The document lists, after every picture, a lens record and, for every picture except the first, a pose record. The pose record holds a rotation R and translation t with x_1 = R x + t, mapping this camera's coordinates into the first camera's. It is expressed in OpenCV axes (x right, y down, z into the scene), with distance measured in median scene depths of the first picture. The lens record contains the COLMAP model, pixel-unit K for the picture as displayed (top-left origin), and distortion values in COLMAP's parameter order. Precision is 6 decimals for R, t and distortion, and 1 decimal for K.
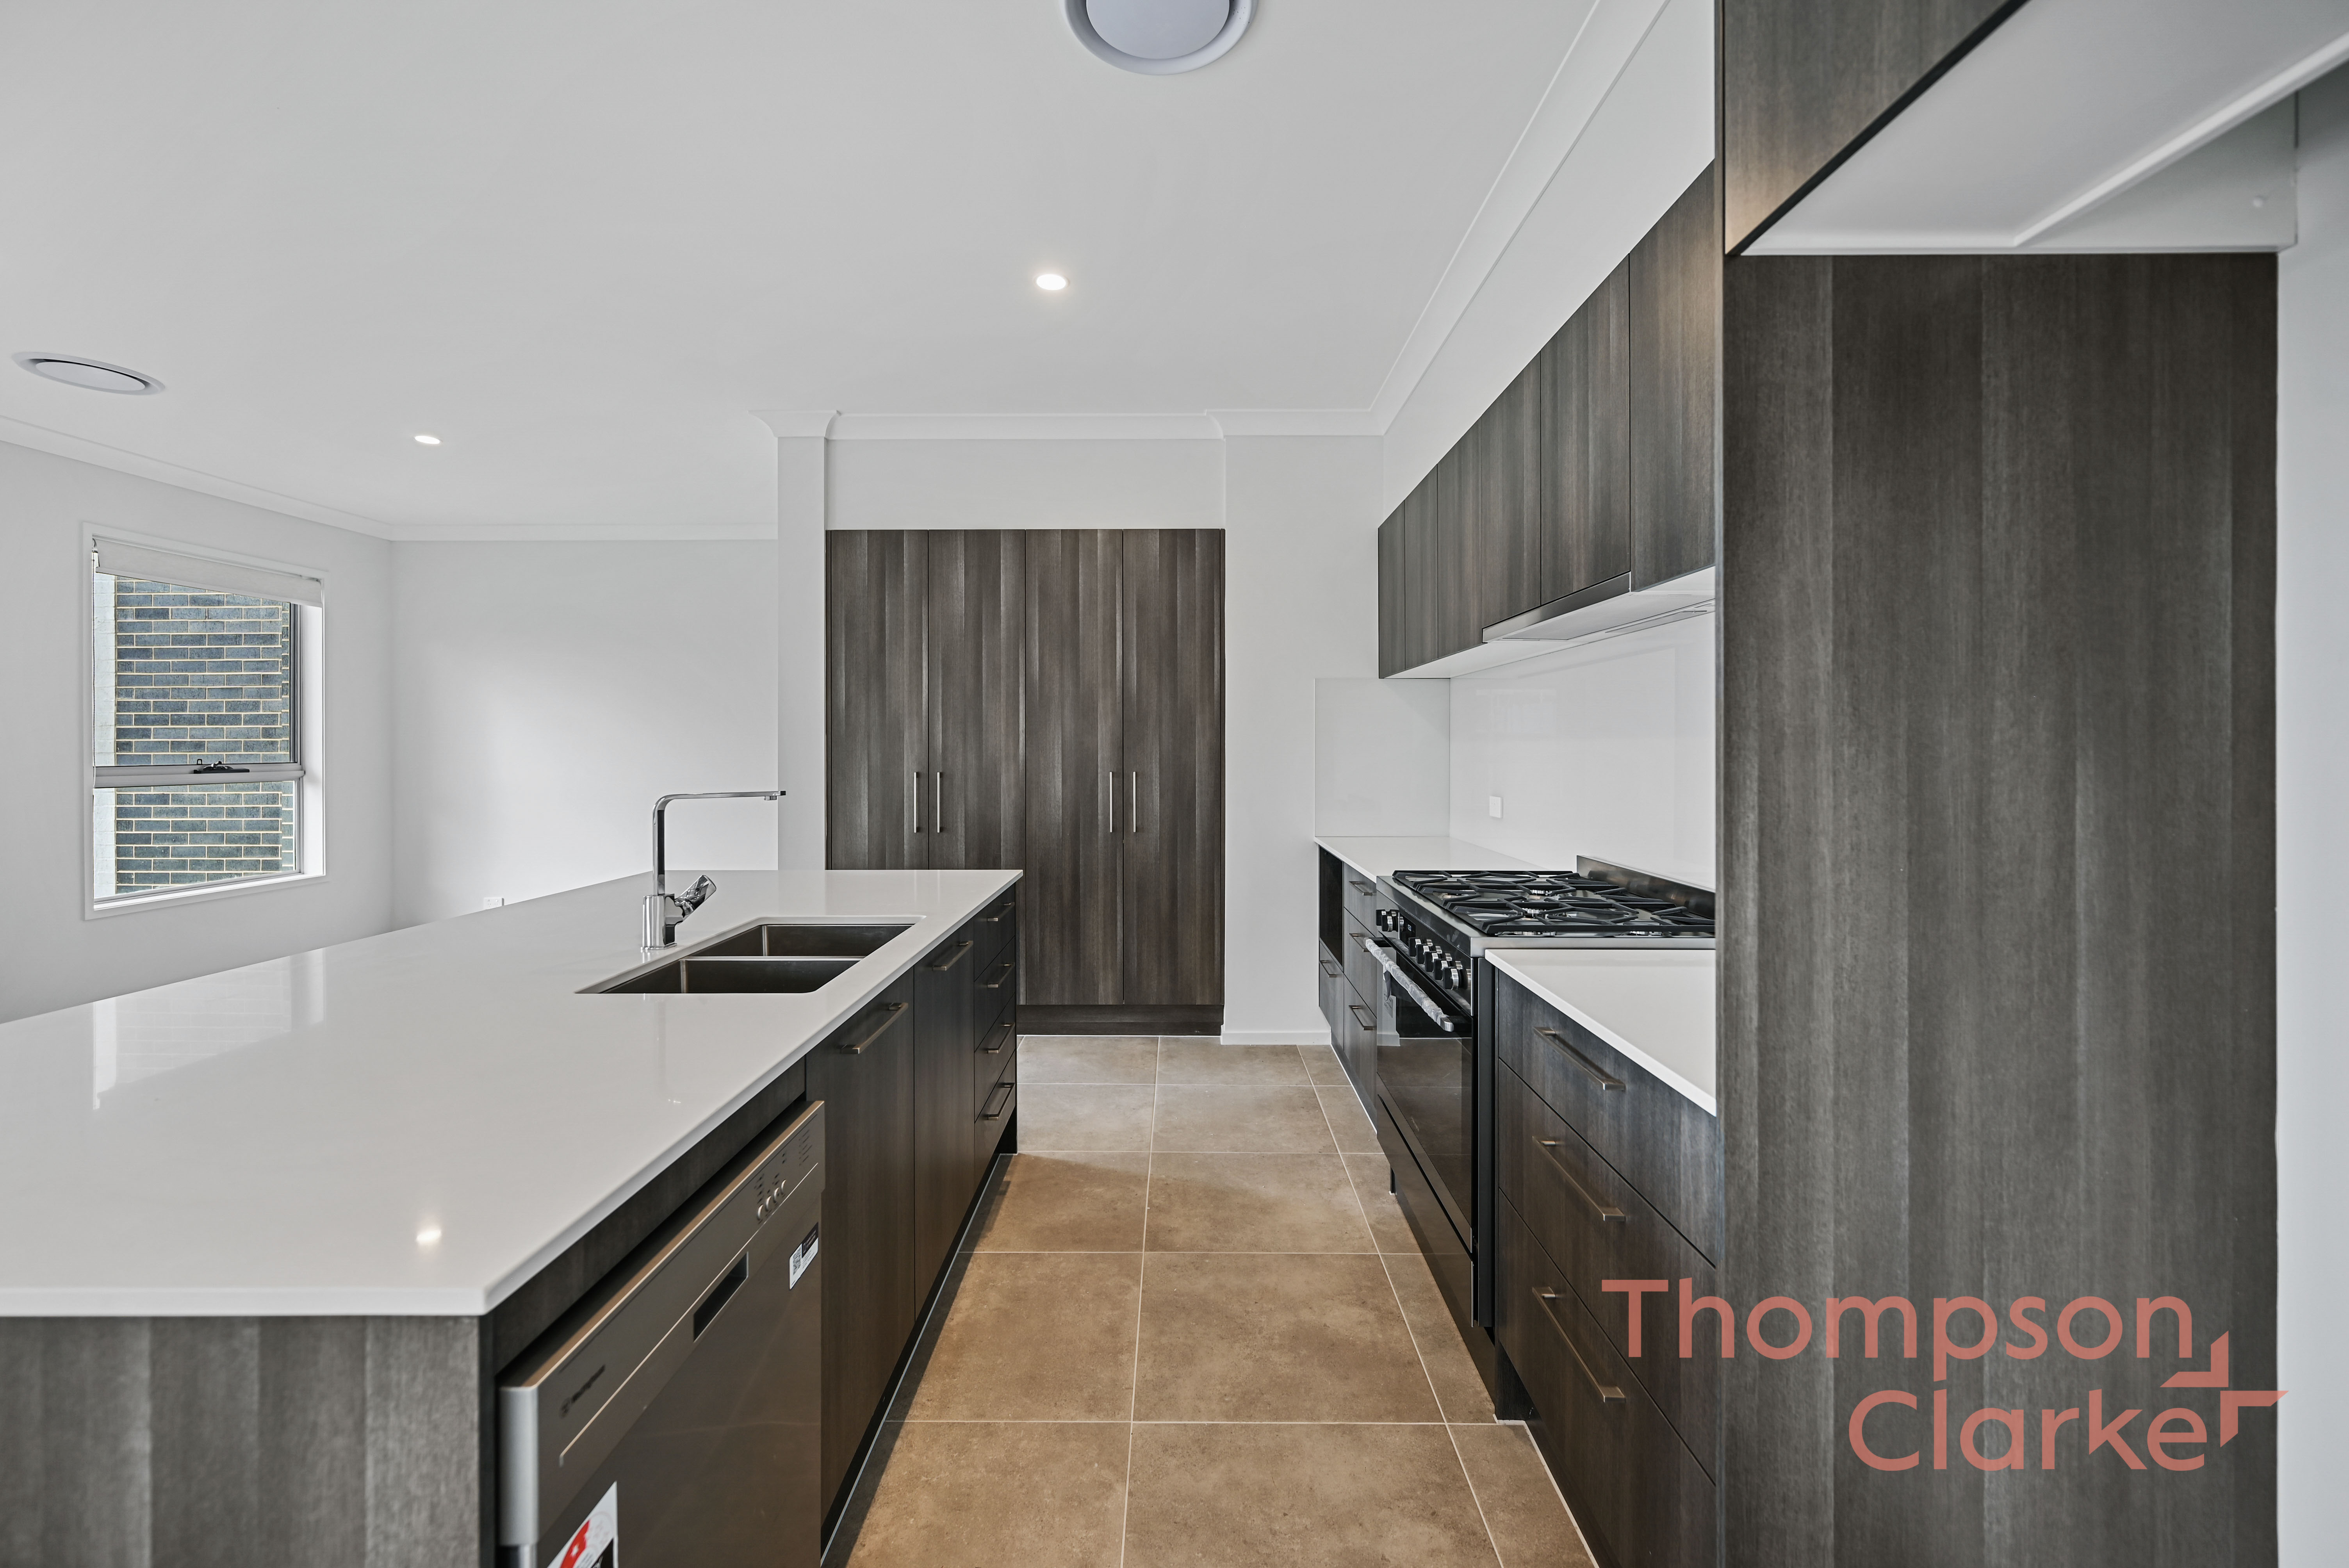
lens RADIAL K [[964.5, 0, 1172.3], [0, 964.5, 745.9], [0, 0, 1]] dist [0.001195, 0.000028]
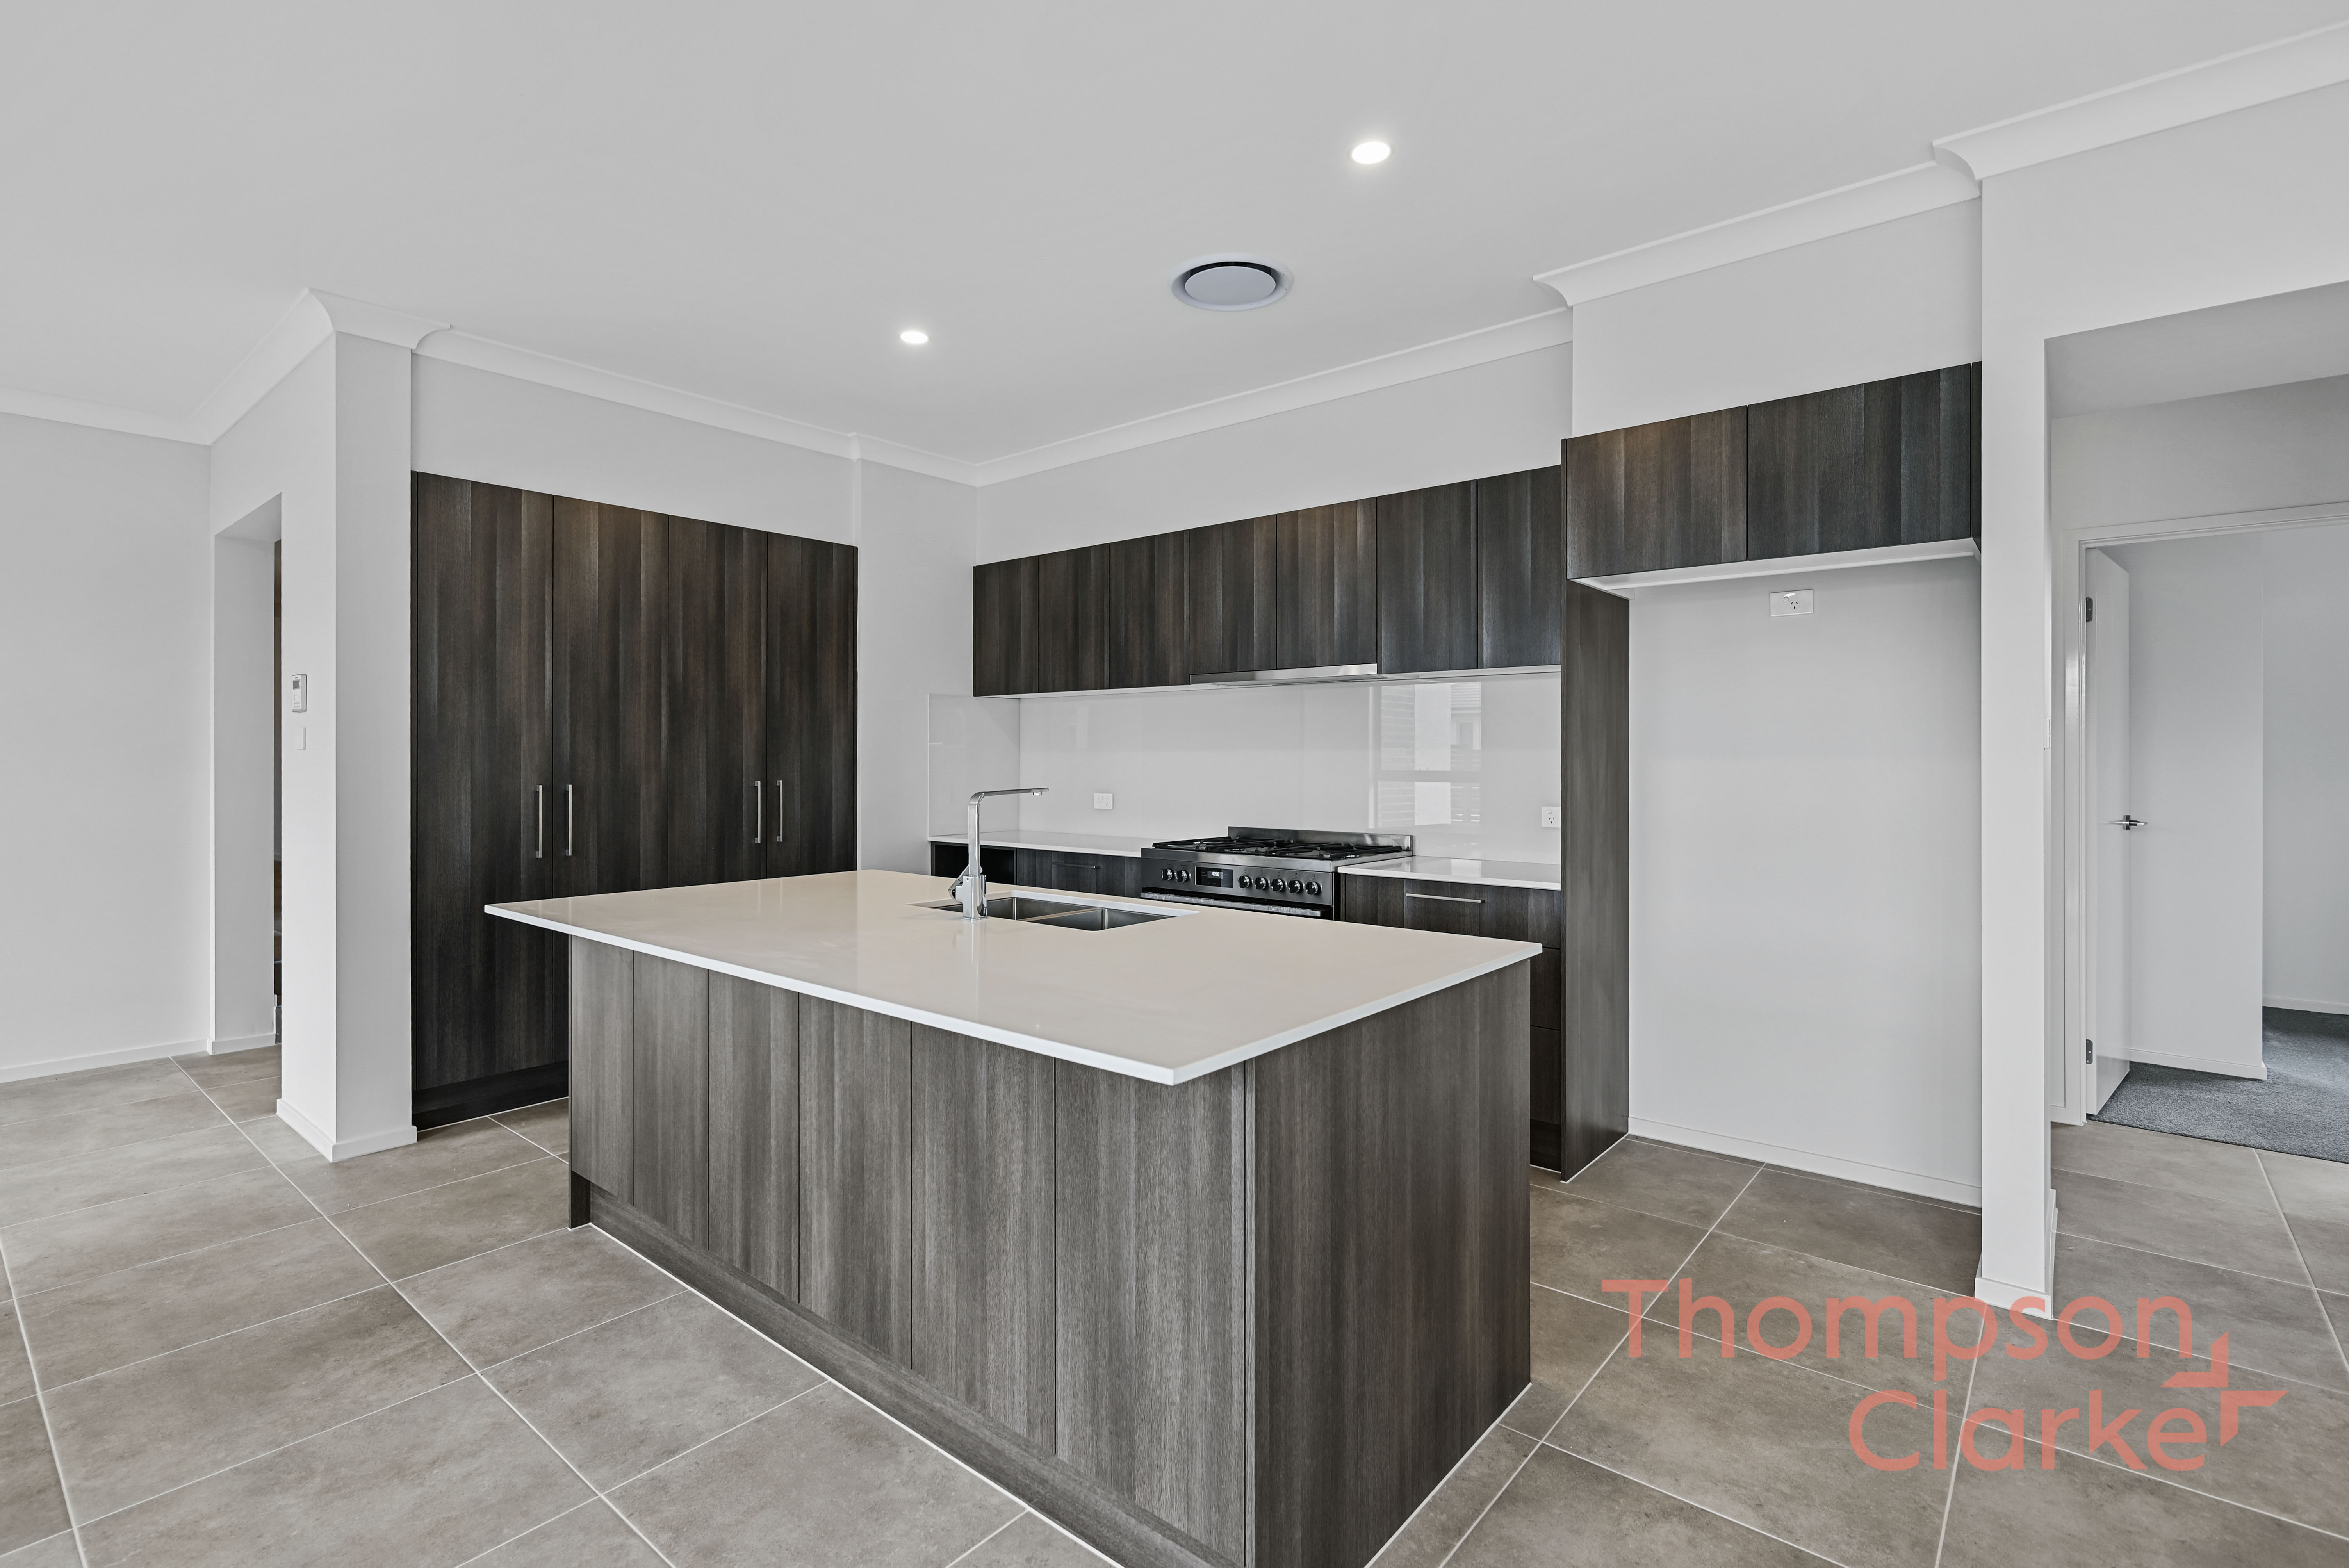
lens RADIAL K [[1085.2, 0, 1163.0], [0, 1085.2, 765.0], [0, 0, 1]] dist [-0.005403, -0.000517]
pose [[0.637715, -0.006001, 0.770249, -0.640353], [-0.000704, 0.999965, 0.008374, 0.001834], [-0.770272, -0.005883, 0.637688, -0.008152]]
